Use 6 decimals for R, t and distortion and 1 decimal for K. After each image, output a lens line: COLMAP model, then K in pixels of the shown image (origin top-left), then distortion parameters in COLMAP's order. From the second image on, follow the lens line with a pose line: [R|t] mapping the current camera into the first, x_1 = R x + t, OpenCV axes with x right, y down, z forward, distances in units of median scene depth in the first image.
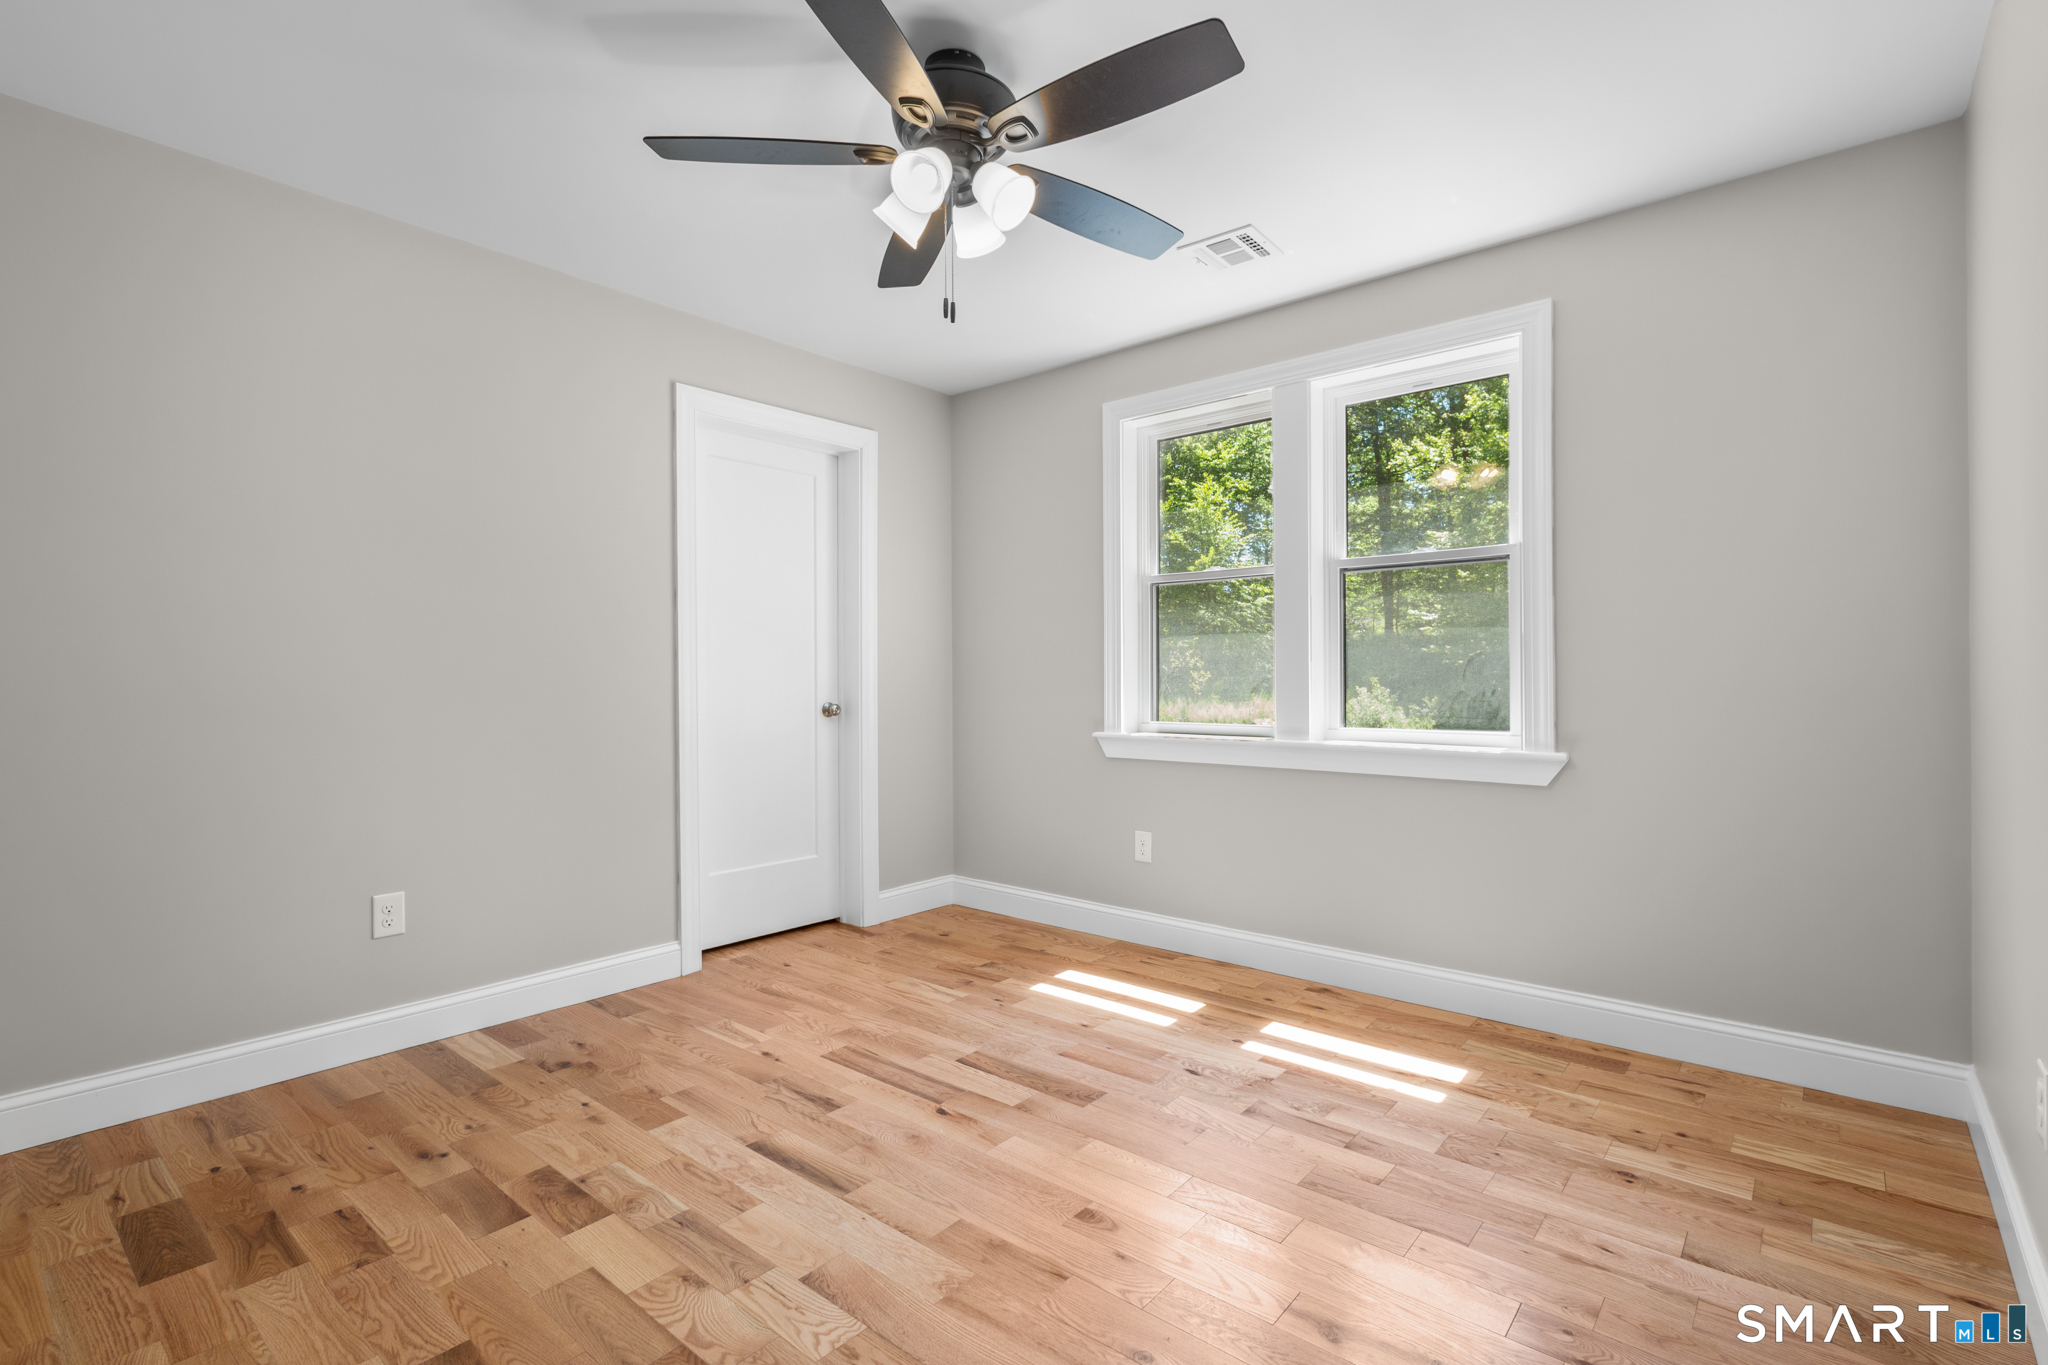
lens RADIAL K [[946.1, 0, 1030.5], [0, 946.1, 675.6], [0, 0, 1]] dist [0.002486, -0.000317]
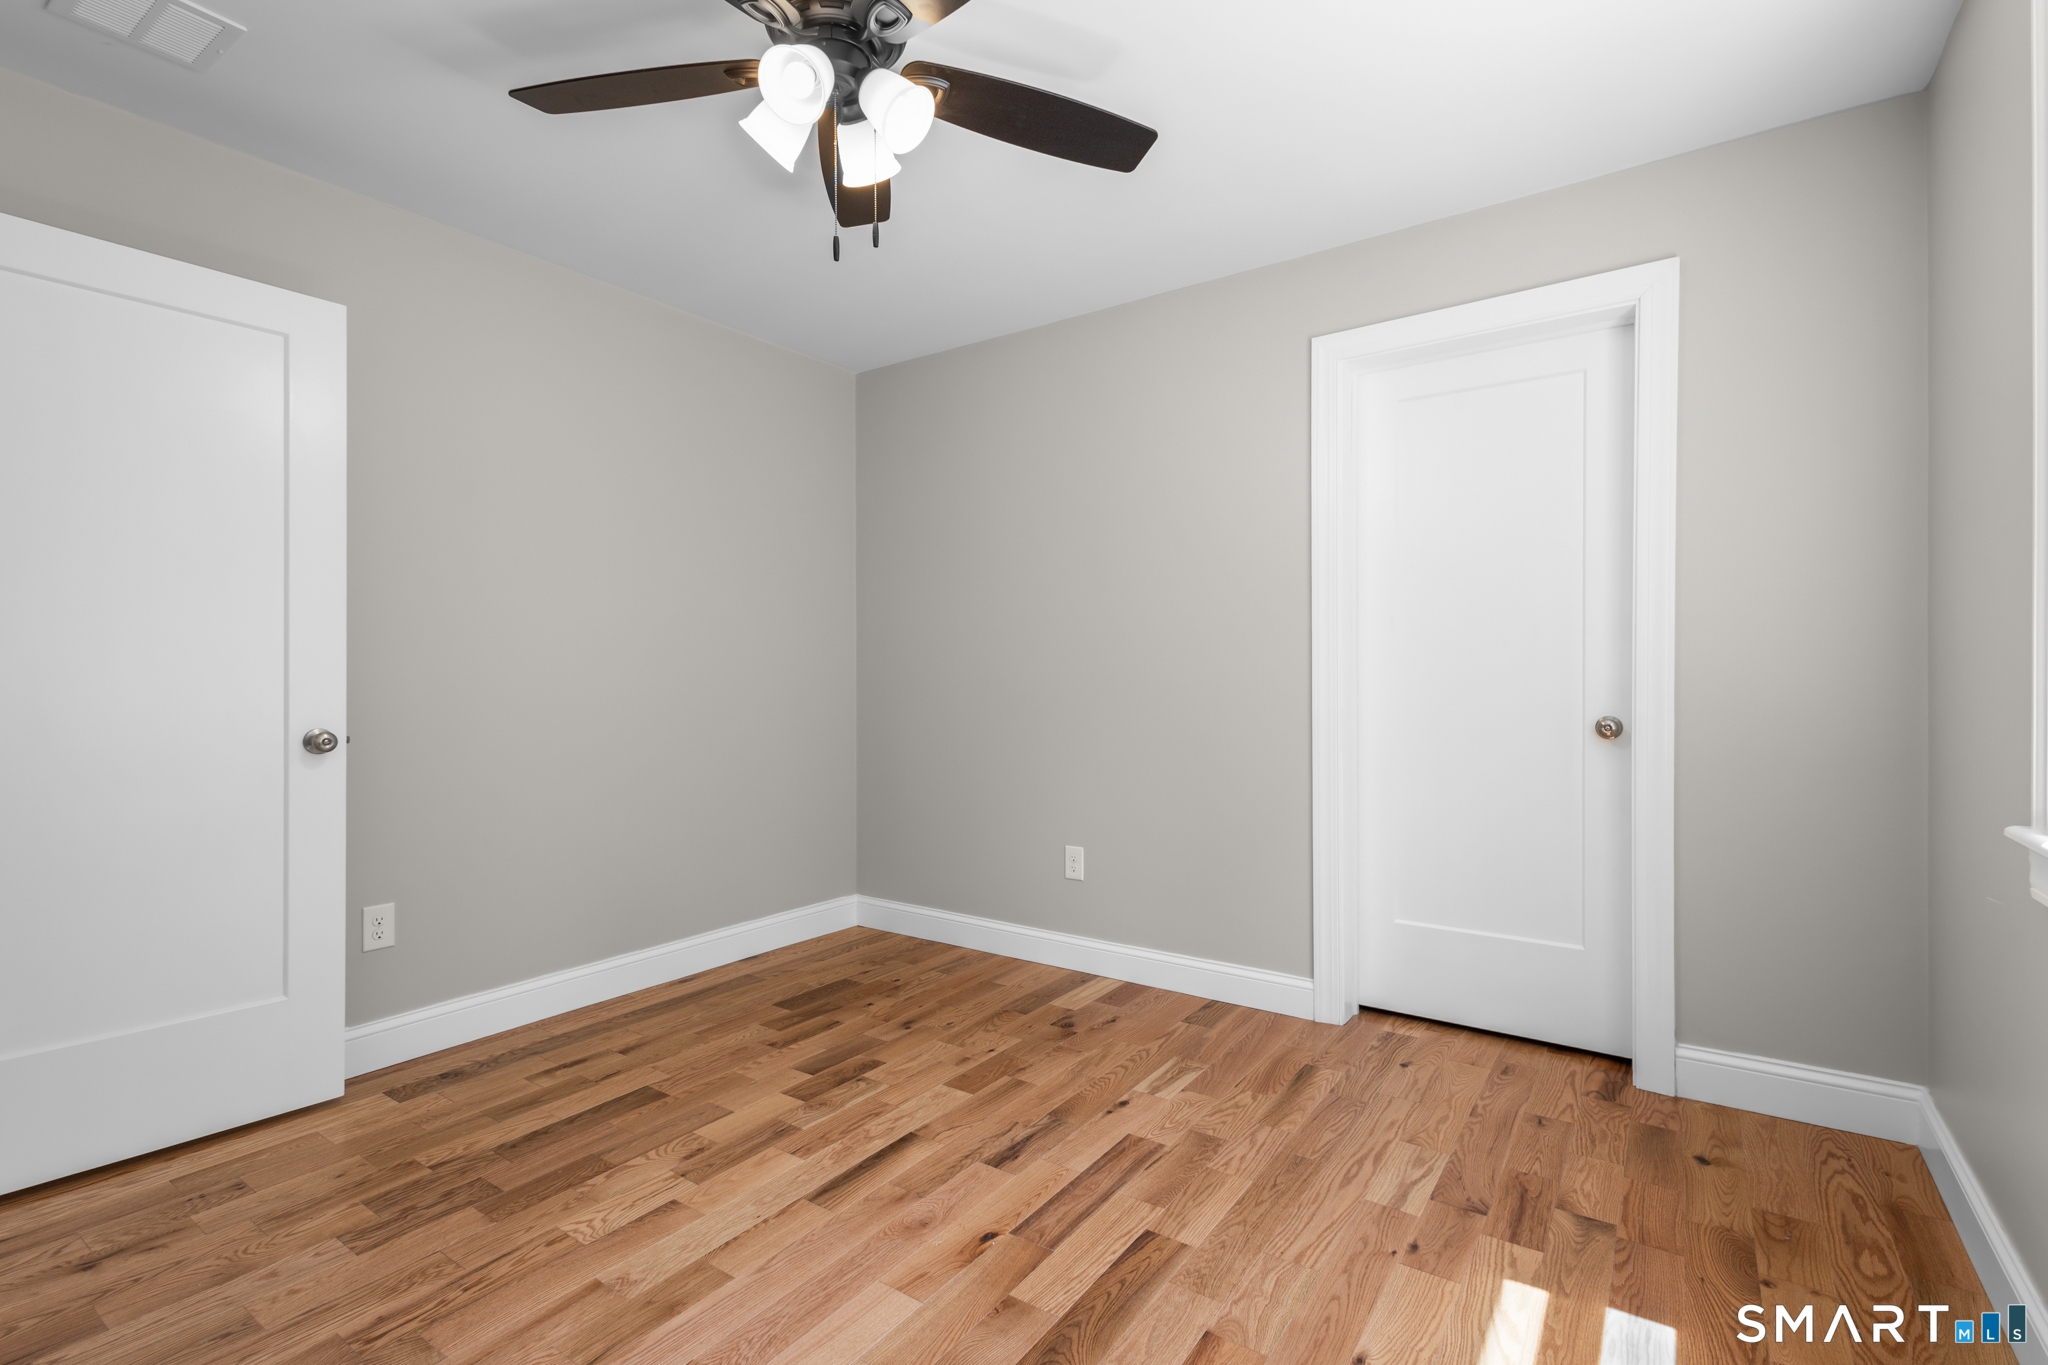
lens RADIAL K [[946.1, 0, 1030.5], [0, 946.1, 675.6], [0, 0, 1]] dist [0.002486, -0.000317]
pose [[0.086797, 0.002357, -0.996223, 0.649790], [0.003003, 0.999992, 0.002628, -0.002867], [0.996222, -0.003219, 0.086789, 0.919030]]
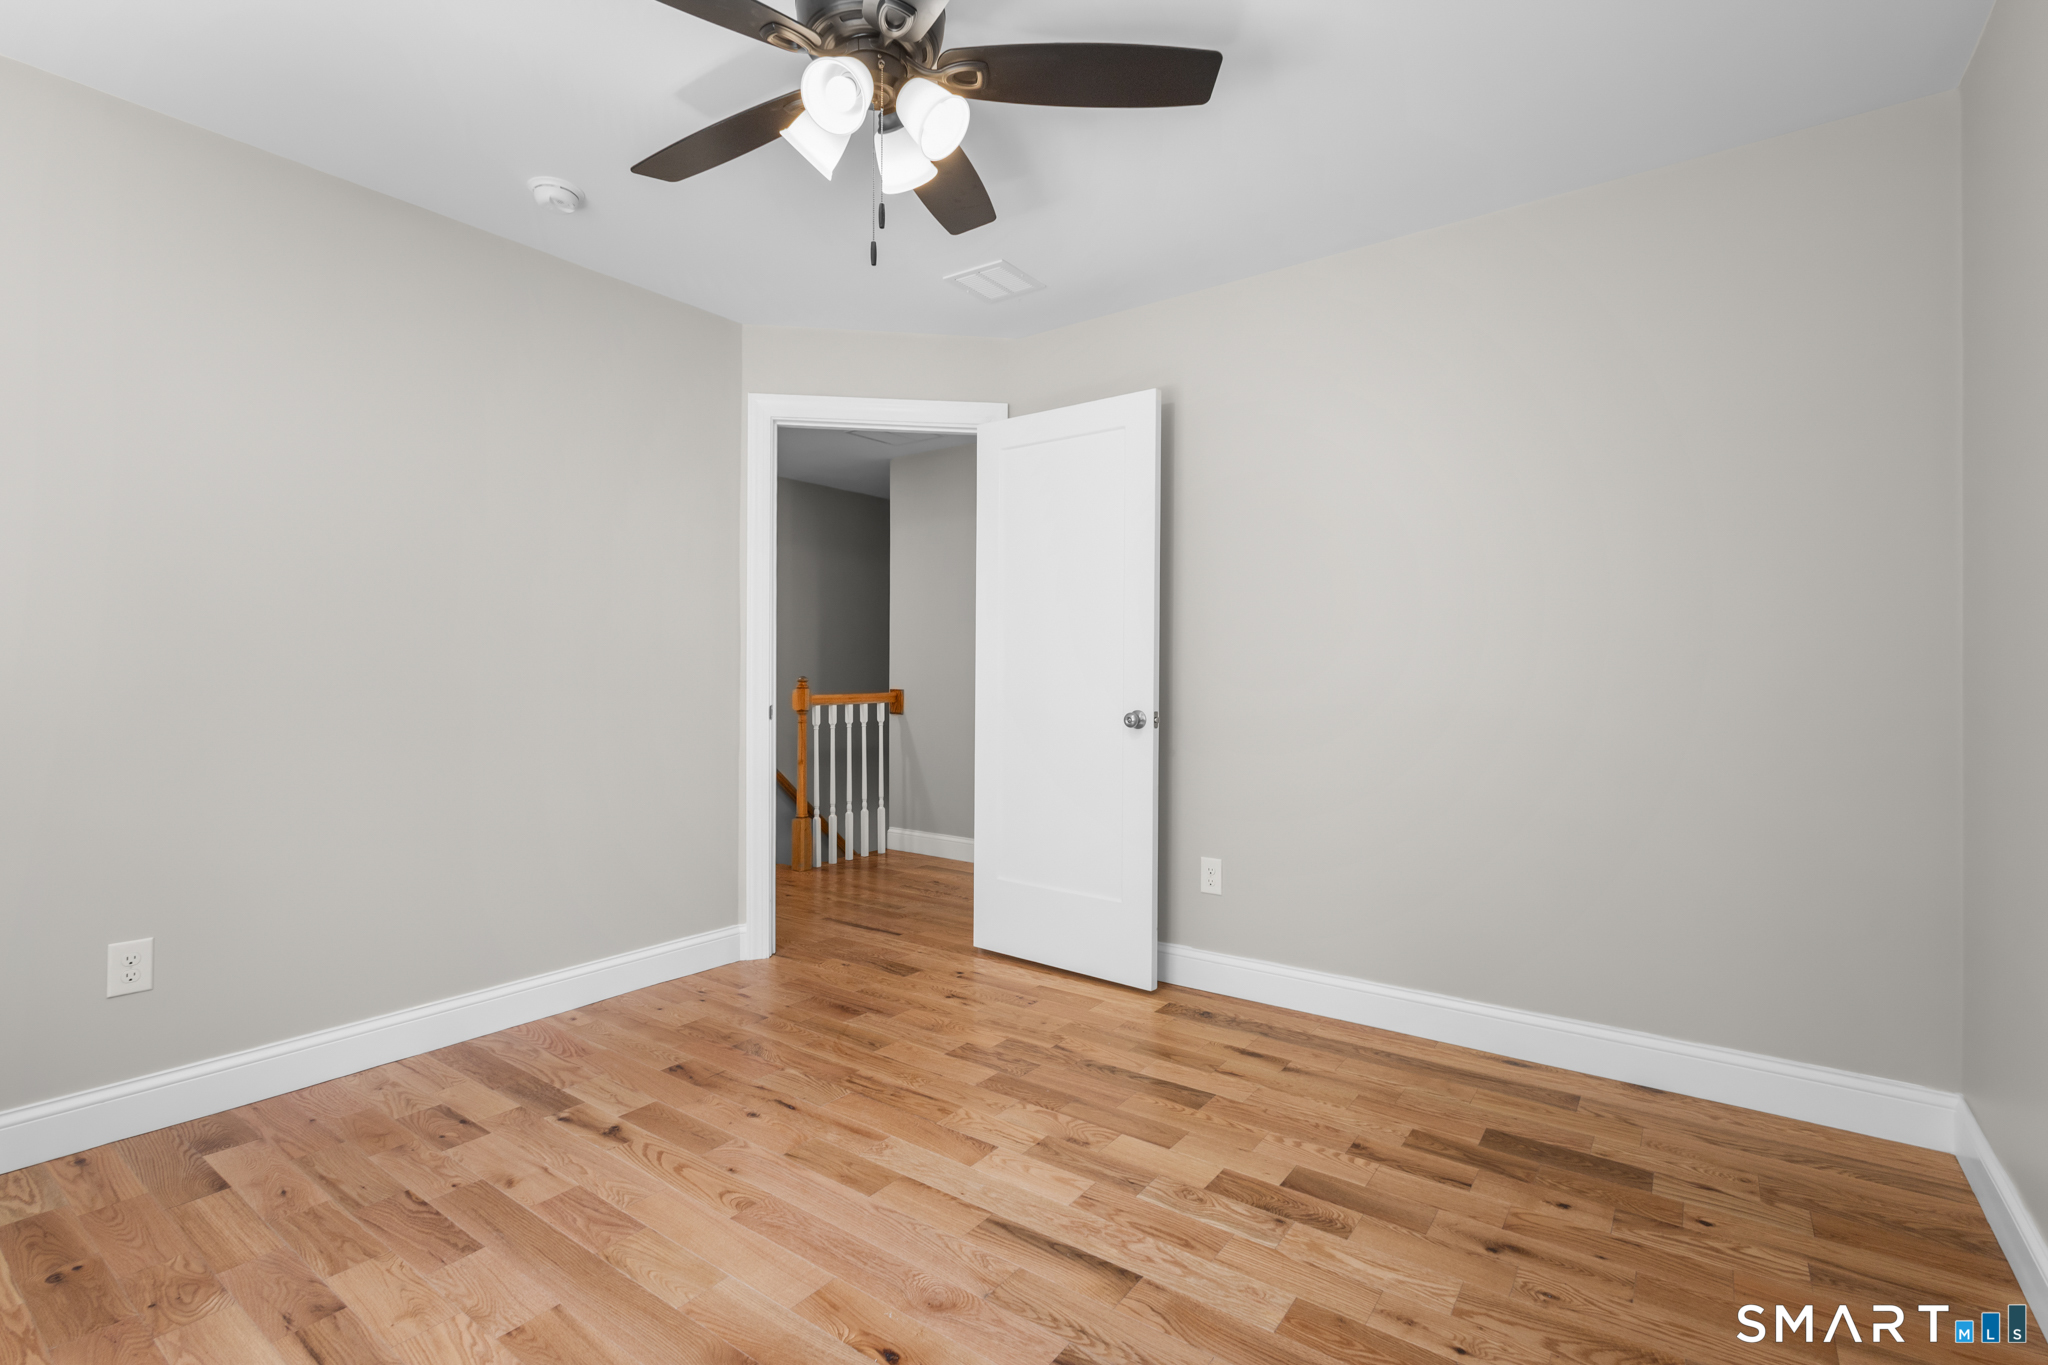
lens RADIAL K [[933.8, 0, 1023.3], [0, 933.8, 674.1], [0, 0, 1]] dist [0.002124, 0.000026]
pose [[-0.997820, 0.002806, -0.065939, -0.135376], [0.002769, 0.999996, 0.000651, -0.000571], [0.065941, 0.000467, -0.997823, 1.553809]]
